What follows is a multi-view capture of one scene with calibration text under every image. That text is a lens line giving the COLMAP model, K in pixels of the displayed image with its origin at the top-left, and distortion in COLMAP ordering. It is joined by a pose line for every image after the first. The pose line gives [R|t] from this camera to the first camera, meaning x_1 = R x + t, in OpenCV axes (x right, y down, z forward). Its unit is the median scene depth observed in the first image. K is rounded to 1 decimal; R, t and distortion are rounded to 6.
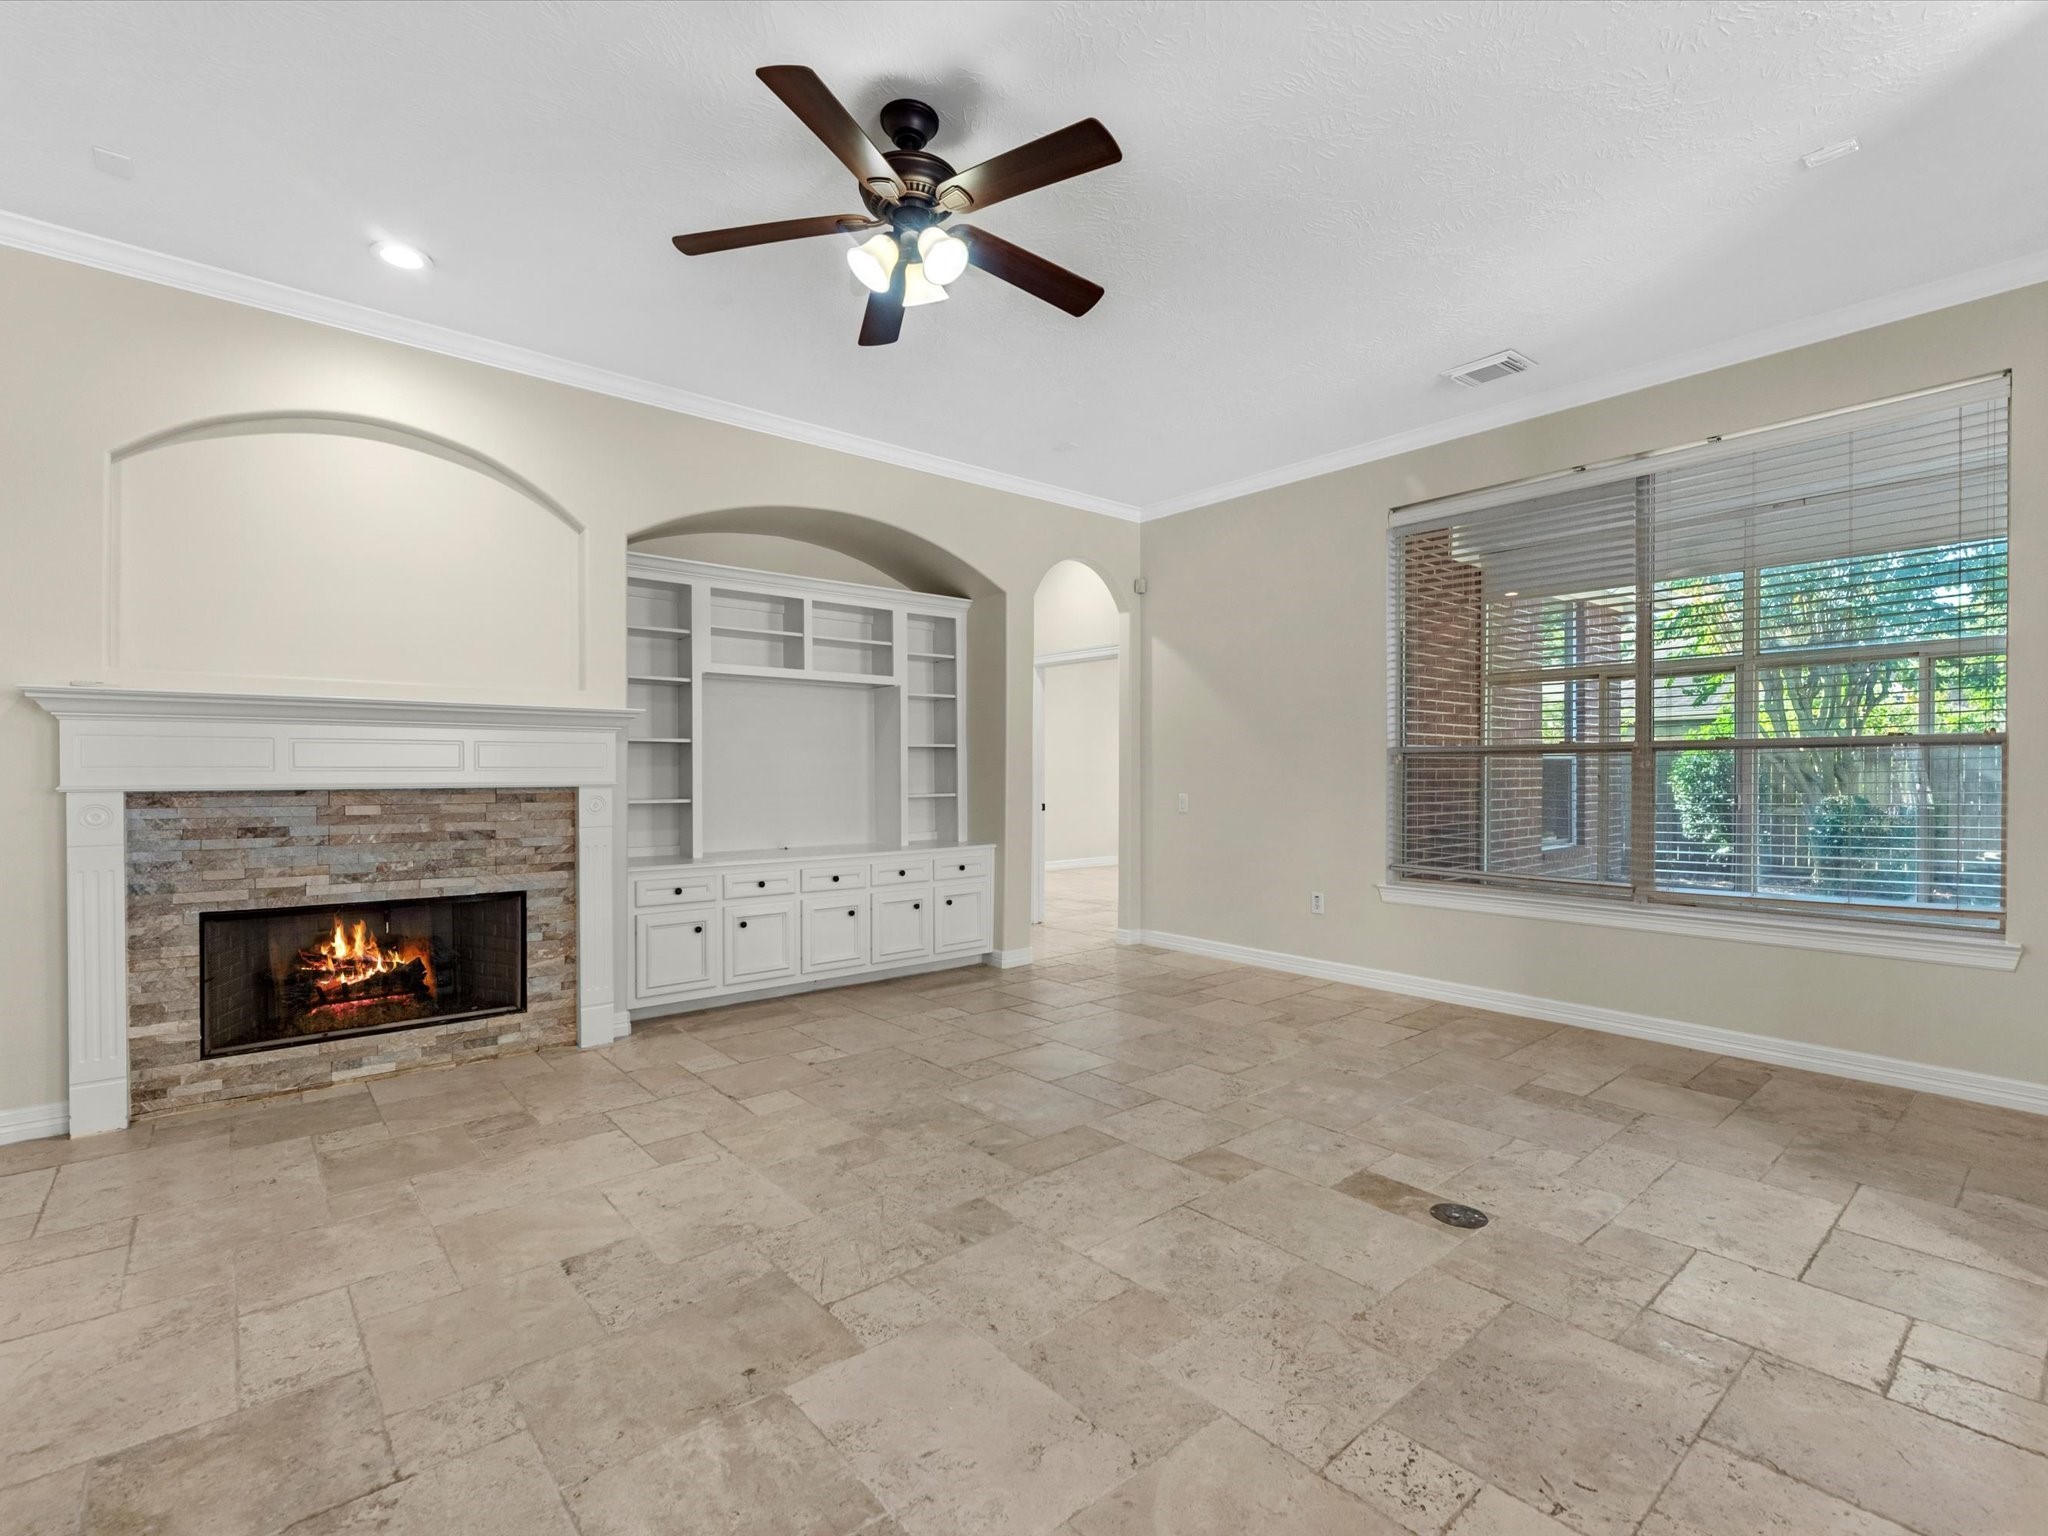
lens RADIAL K [[936.8, 0, 1032.4], [0, 936.8, 773.2], [0, 0, 1]] dist [-0.002952, -0.000324]
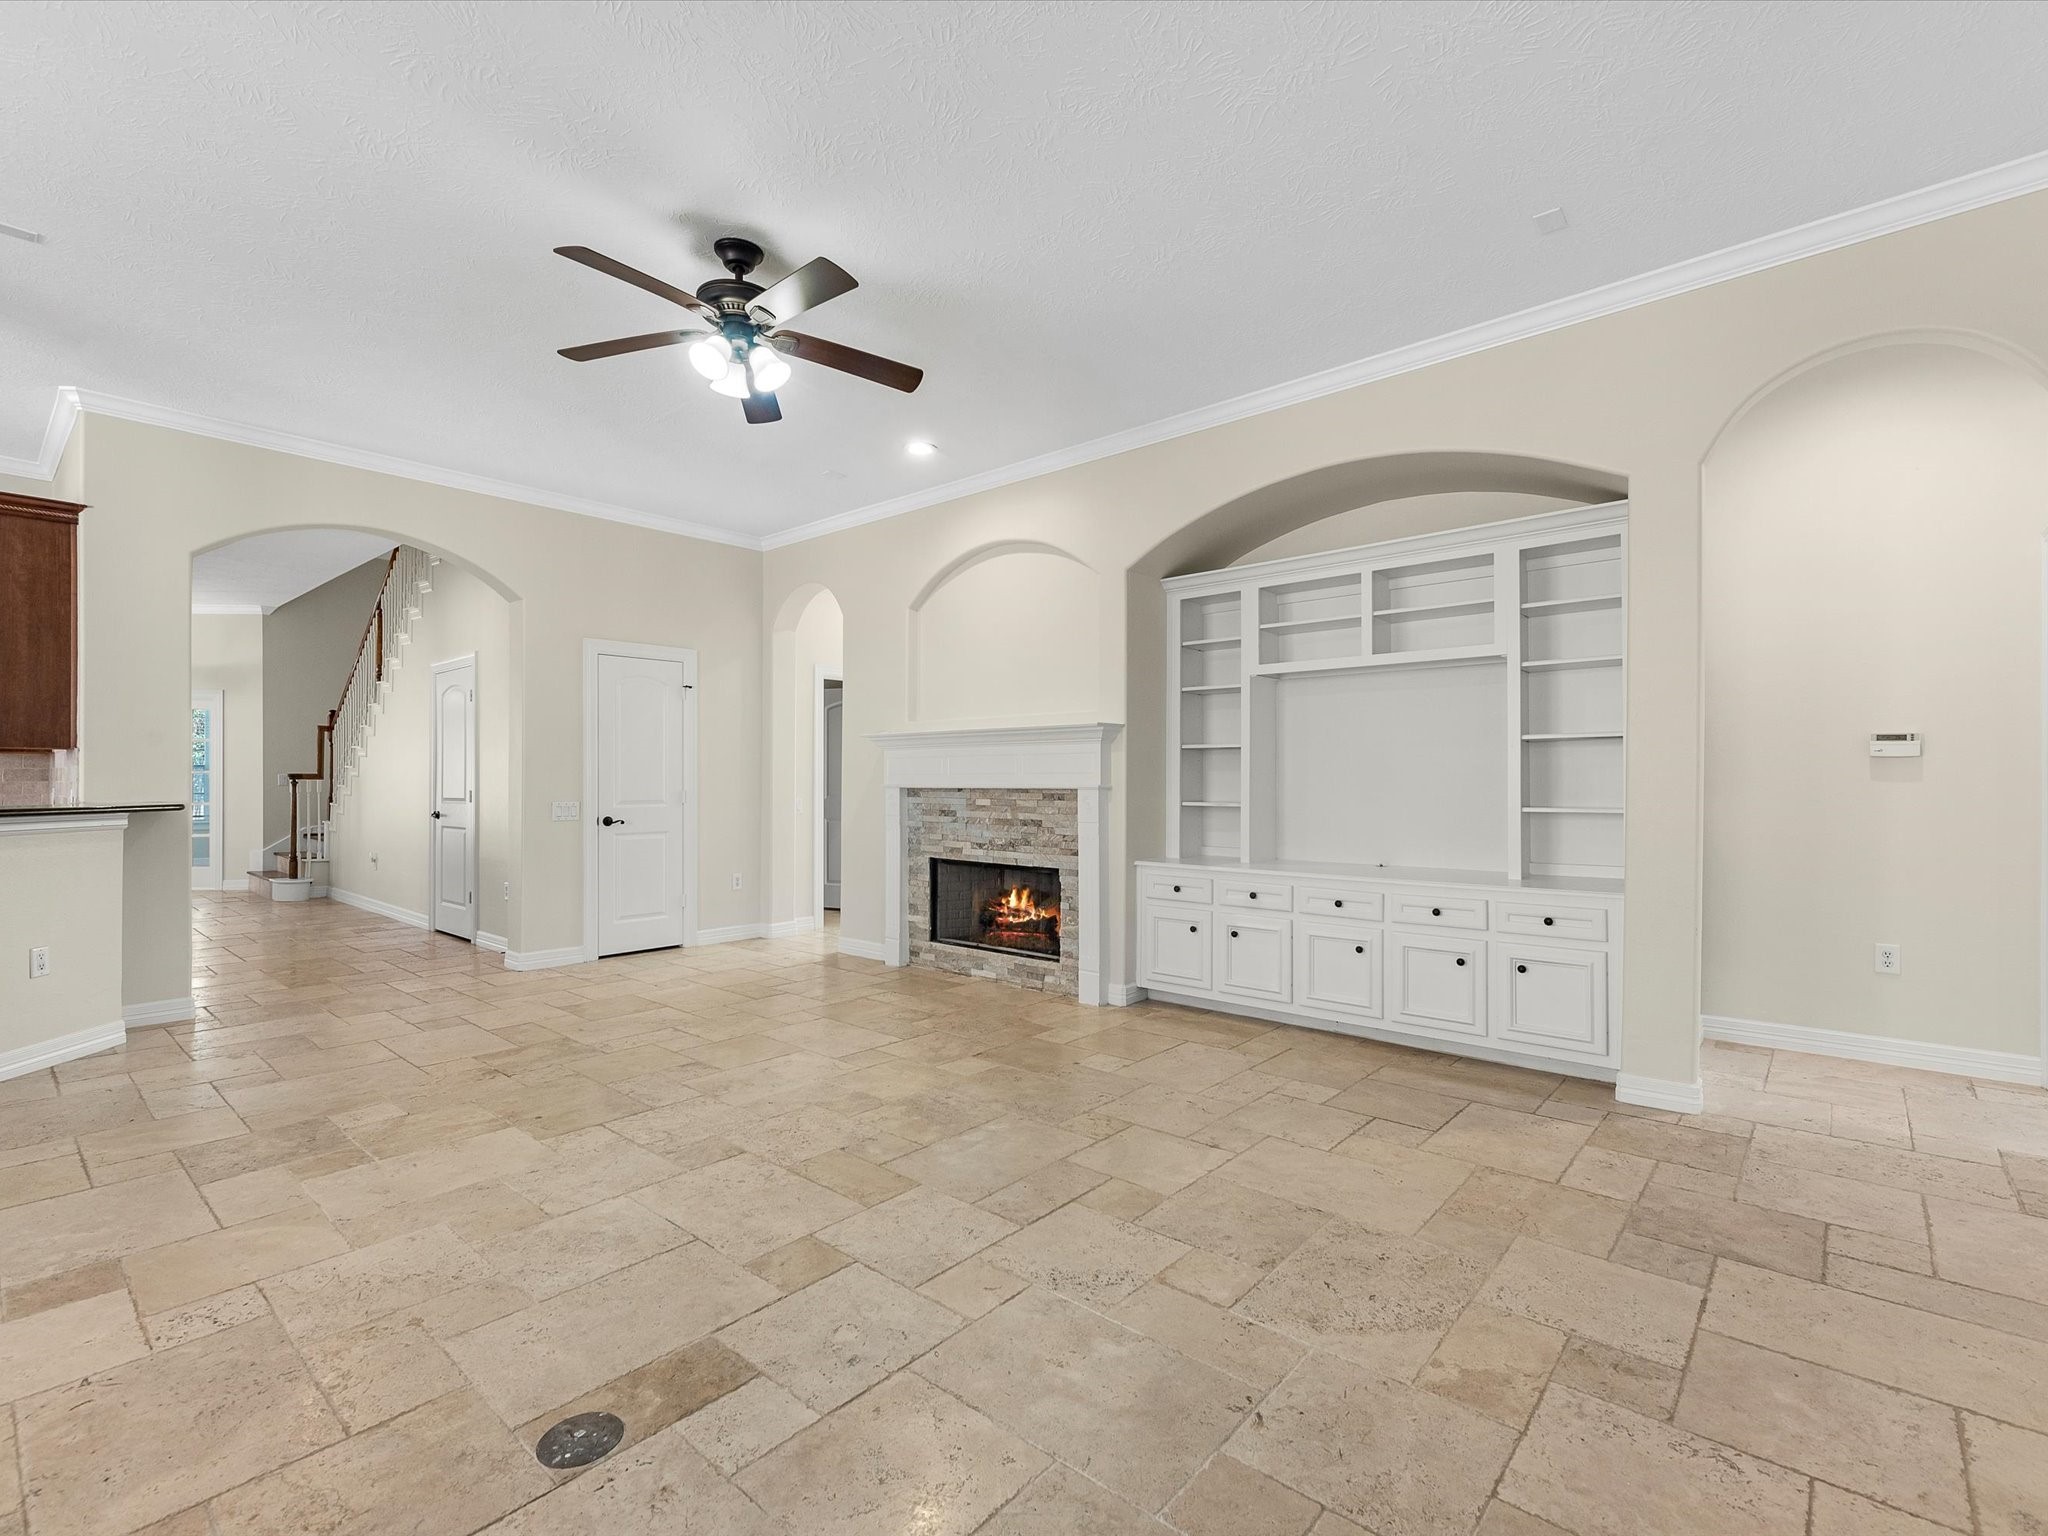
lens RADIAL K [[936.8, 0, 1022.5], [0, 936.8, 774.9], [0, 0, 1]] dist [-0.002952, -0.000324]
pose [[0.143823, -0.003938, -0.989596, 0.792012], [0.001108, 0.999992, -0.003818, 0.001217], [0.989603, -0.000548, 0.143826, 0.828940]]
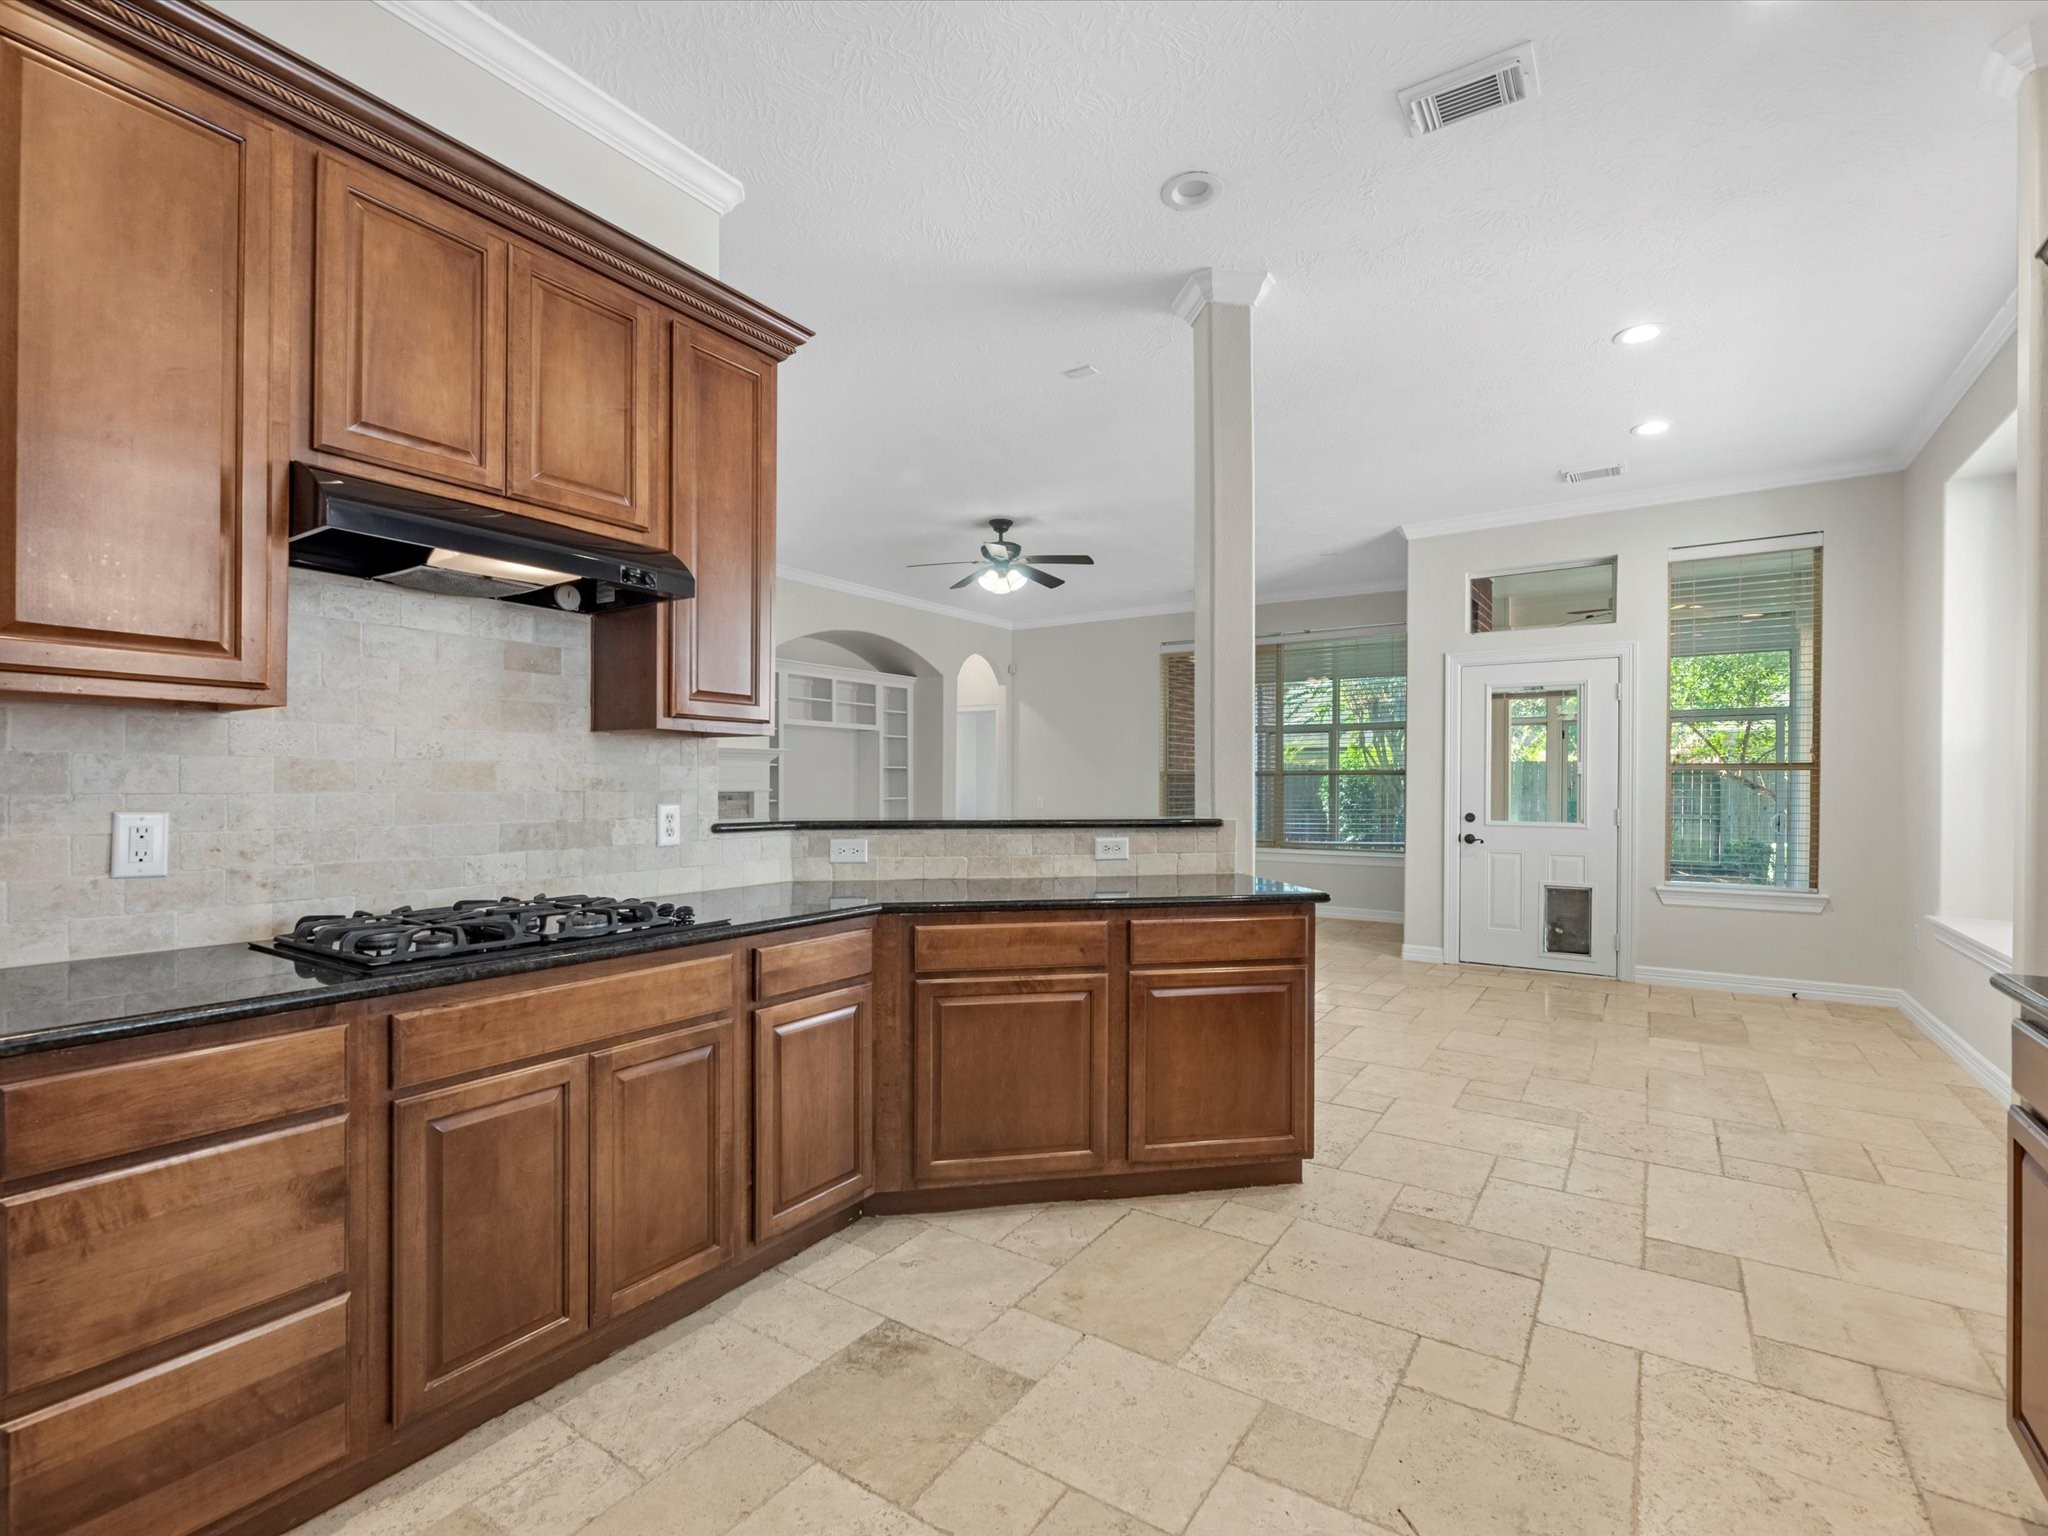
lens RADIAL K [[936.8, 0, 1020.1], [0, 936.8, 788.9], [0, 0, 1]] dist [-0.002952, -0.000324]
pose [[0.965228, 0.002166, 0.261401, -0.498673], [-0.003701, 0.999979, 0.005377, -0.003553], [-0.261383, -0.006158, 0.965215, -0.962273]]
